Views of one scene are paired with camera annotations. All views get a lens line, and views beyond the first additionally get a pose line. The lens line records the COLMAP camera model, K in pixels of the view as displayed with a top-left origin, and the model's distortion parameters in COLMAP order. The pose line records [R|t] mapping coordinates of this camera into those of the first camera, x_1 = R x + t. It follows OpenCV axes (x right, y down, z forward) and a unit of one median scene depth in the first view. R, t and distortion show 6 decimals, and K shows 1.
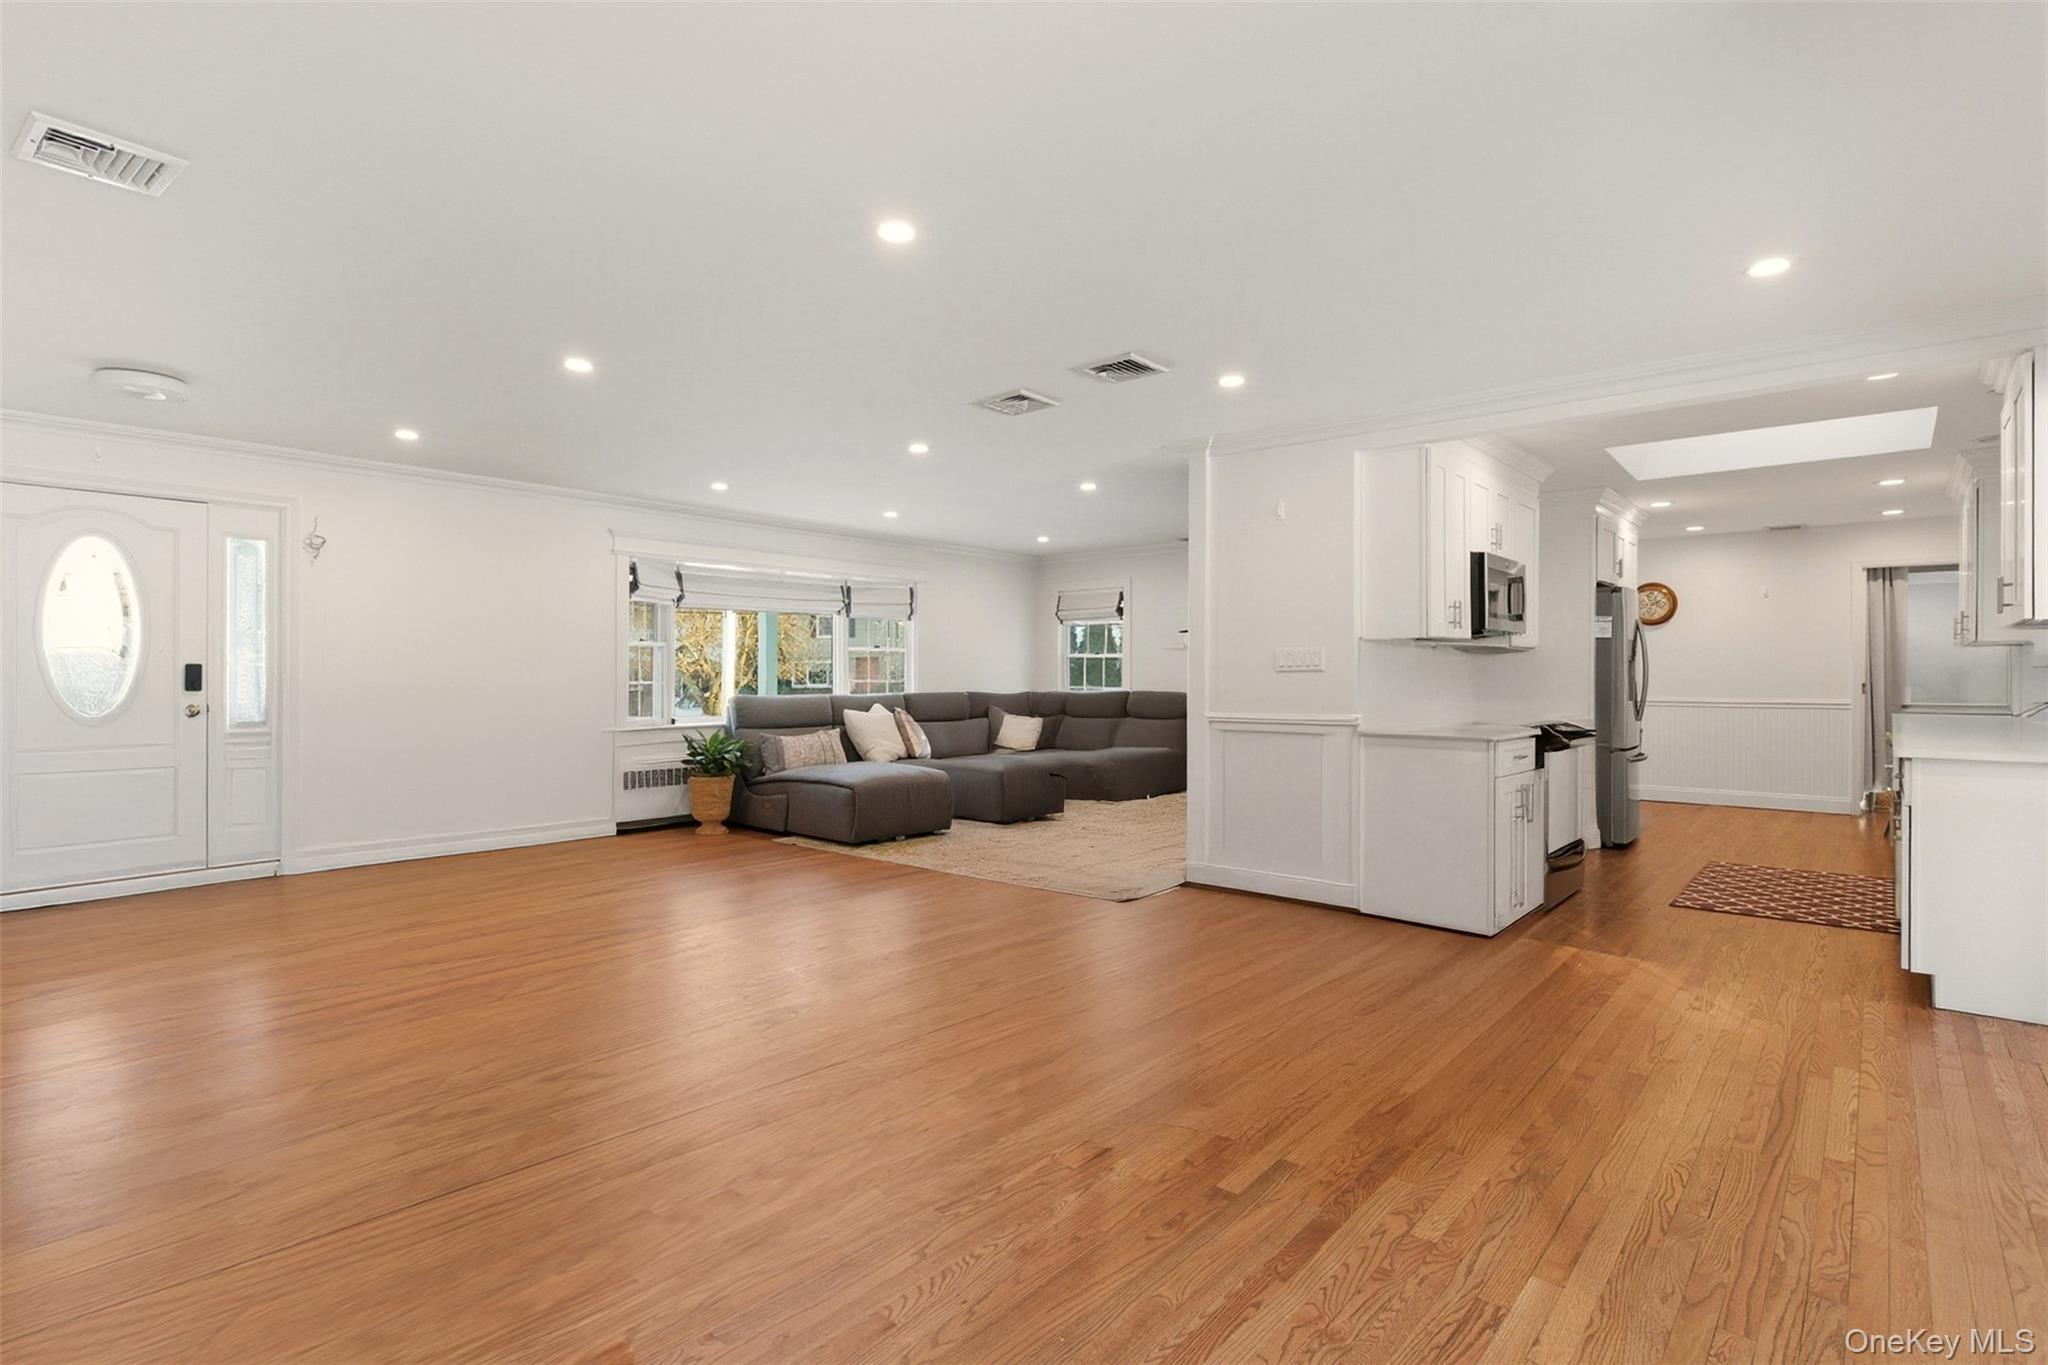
lens RADIAL K [[1000.4, 0, 1024.6], [0, 1000.4, 678.3], [0, 0, 1]] dist [0.001966, 0.000595]
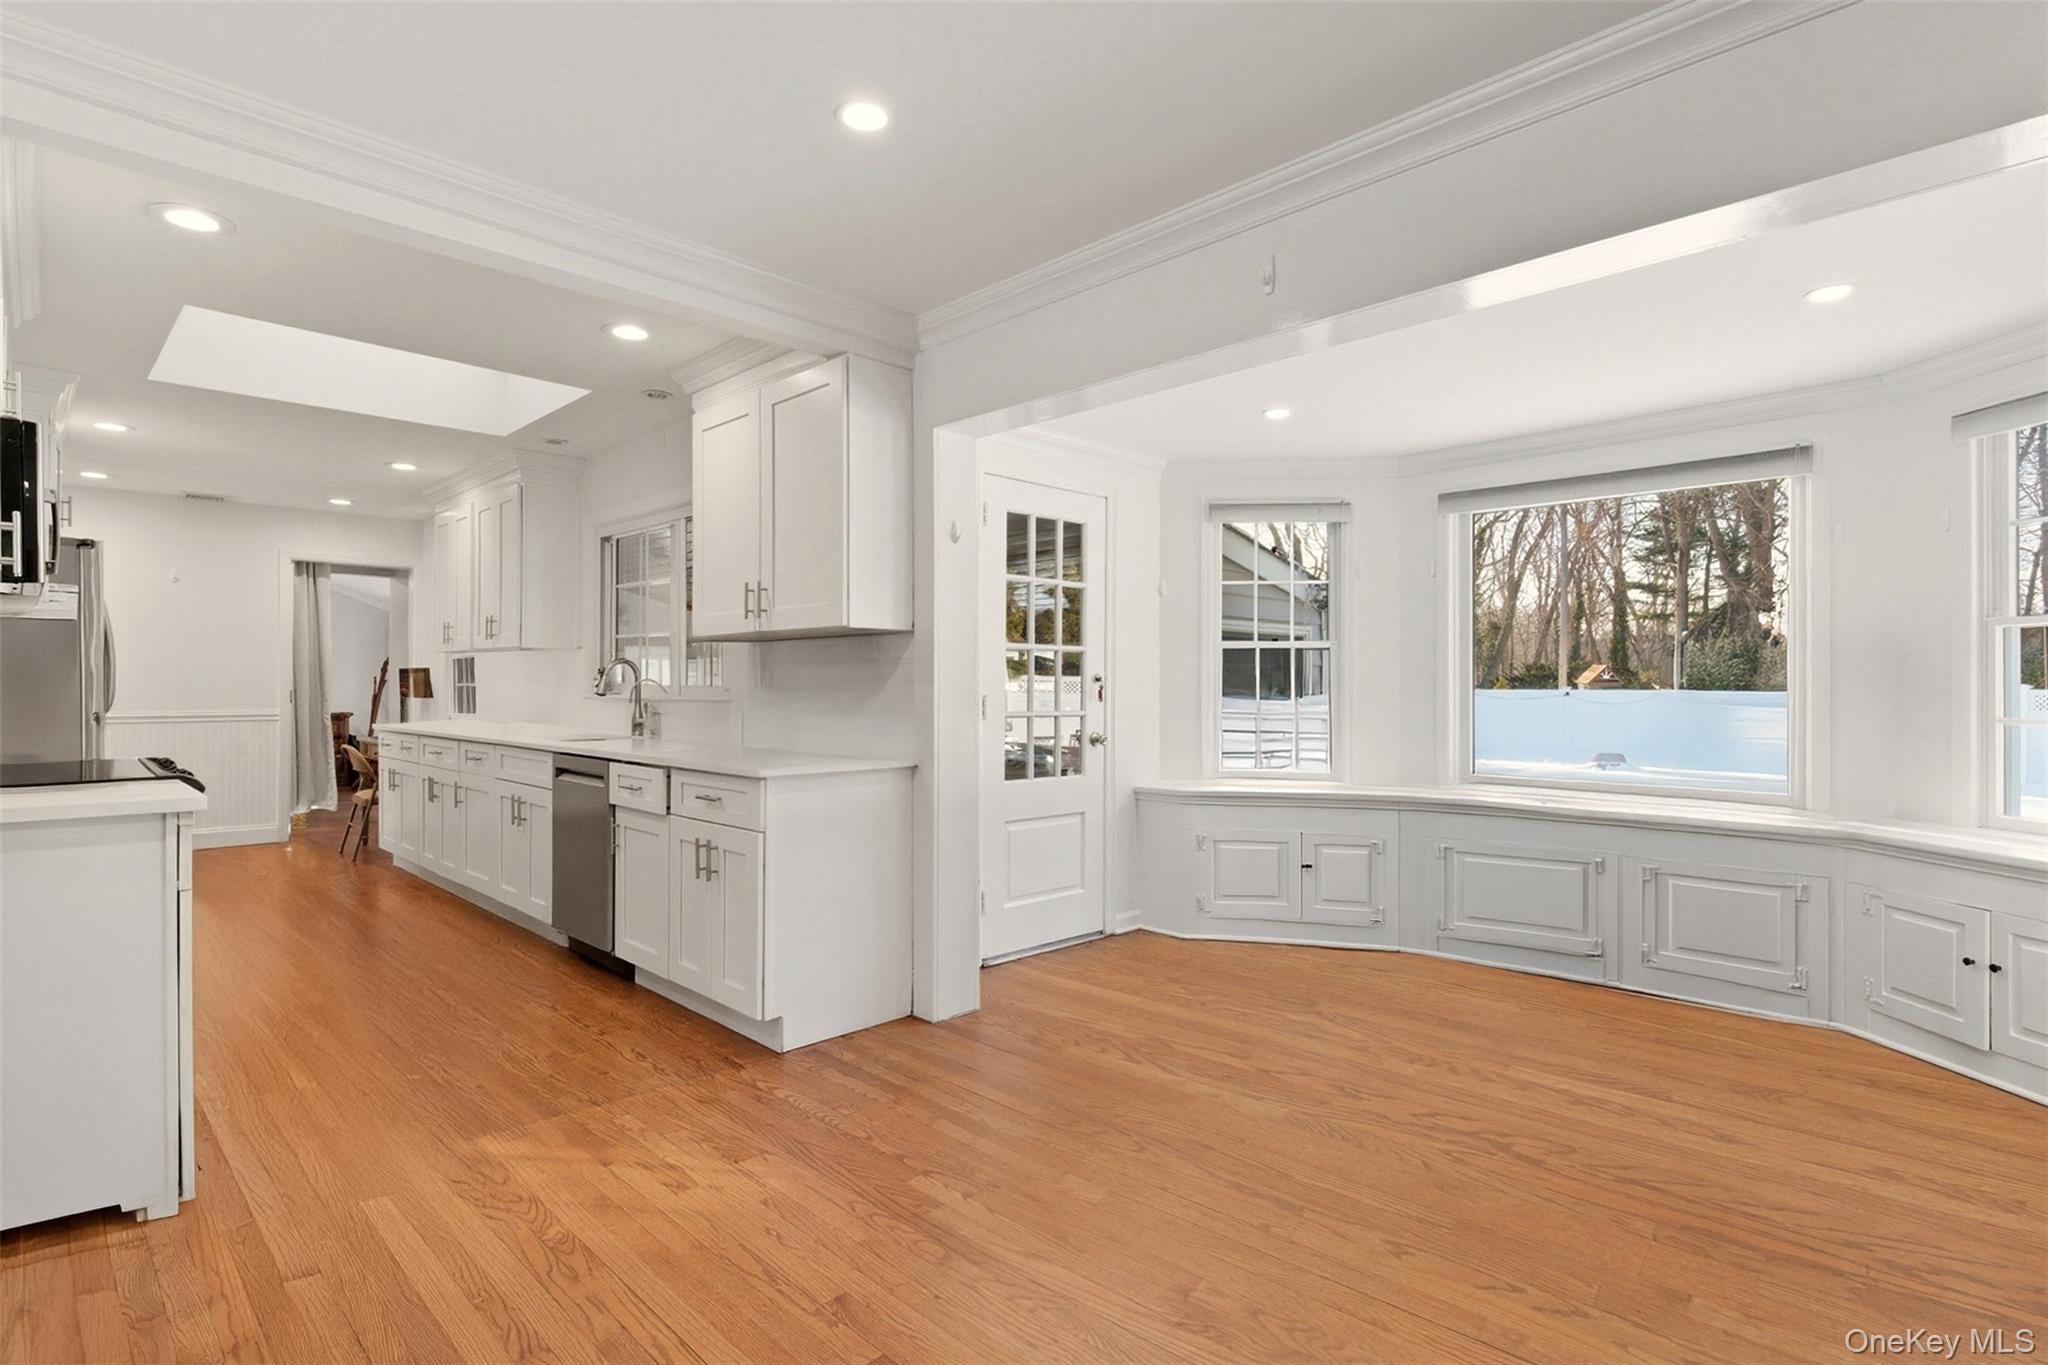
lens RADIAL K [[1000.4, 0, 1012.3], [0, 1000.4, 683.1], [0, 0, 1]] dist [0.001966, 0.000595]
pose [[0.079156, 0.001276, 0.996861, 0.010387], [-0.001767, 0.999998, -0.001140, -0.001584], [-0.996861, -0.001672, 0.079158, 0.299333]]
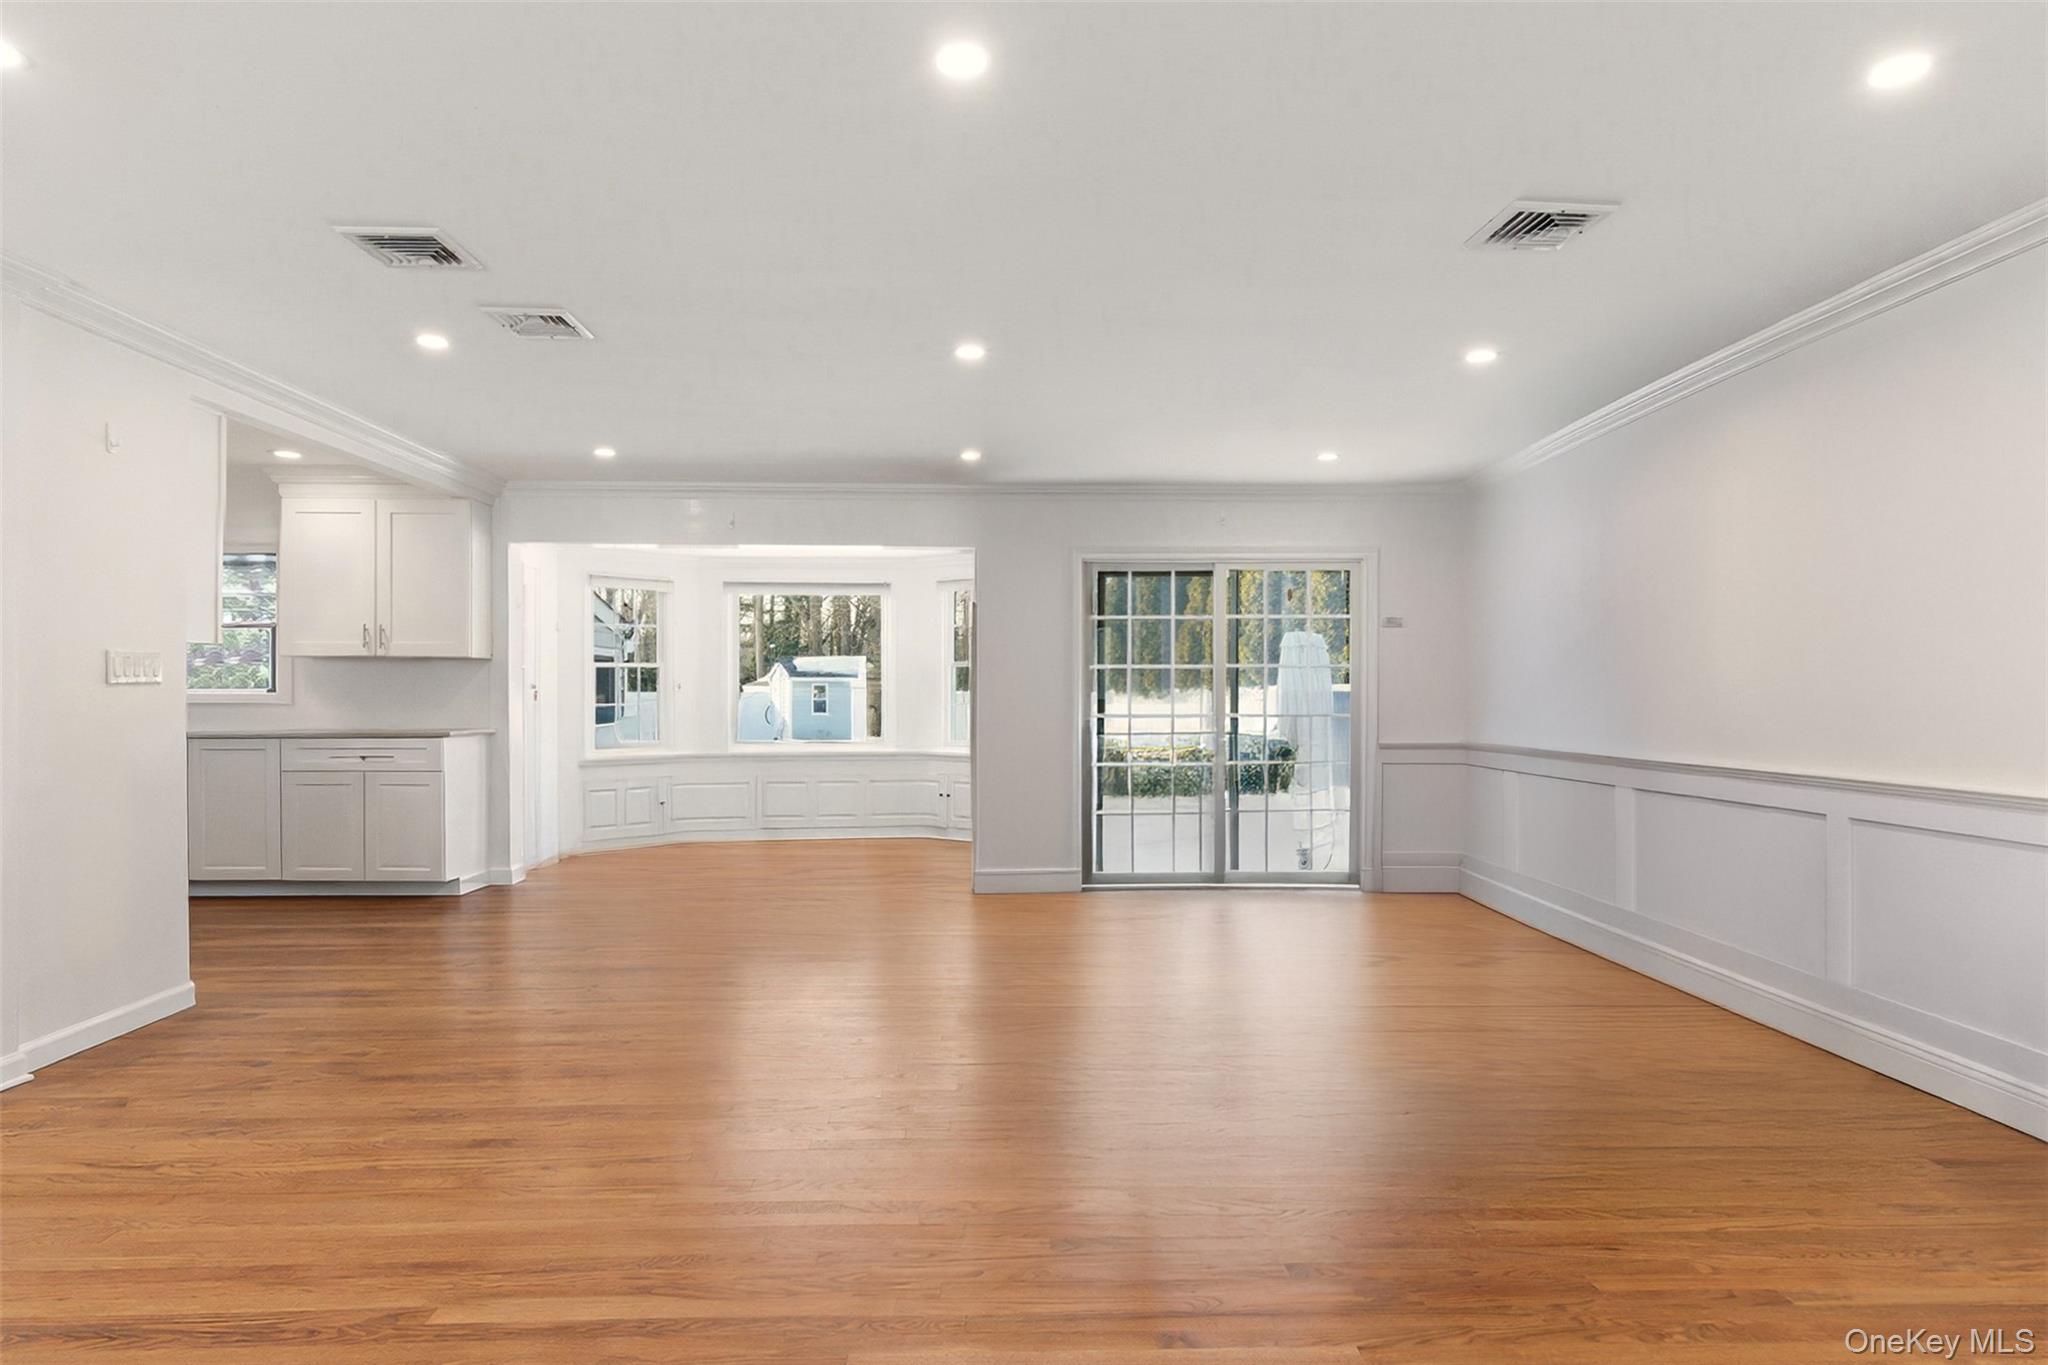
lens RADIAL K [[1108.1, 0, 1019.7], [0, 1108.1, 694.3], [0, 0, 1]] dist [0.007894, 0.000481]
pose [[-0.686251, -0.005029, 0.727347, -0.291605], [-0.001002, 0.999982, 0.005968, -0.003485], [-0.727364, 0.003367, -0.686243, 0.547808]]
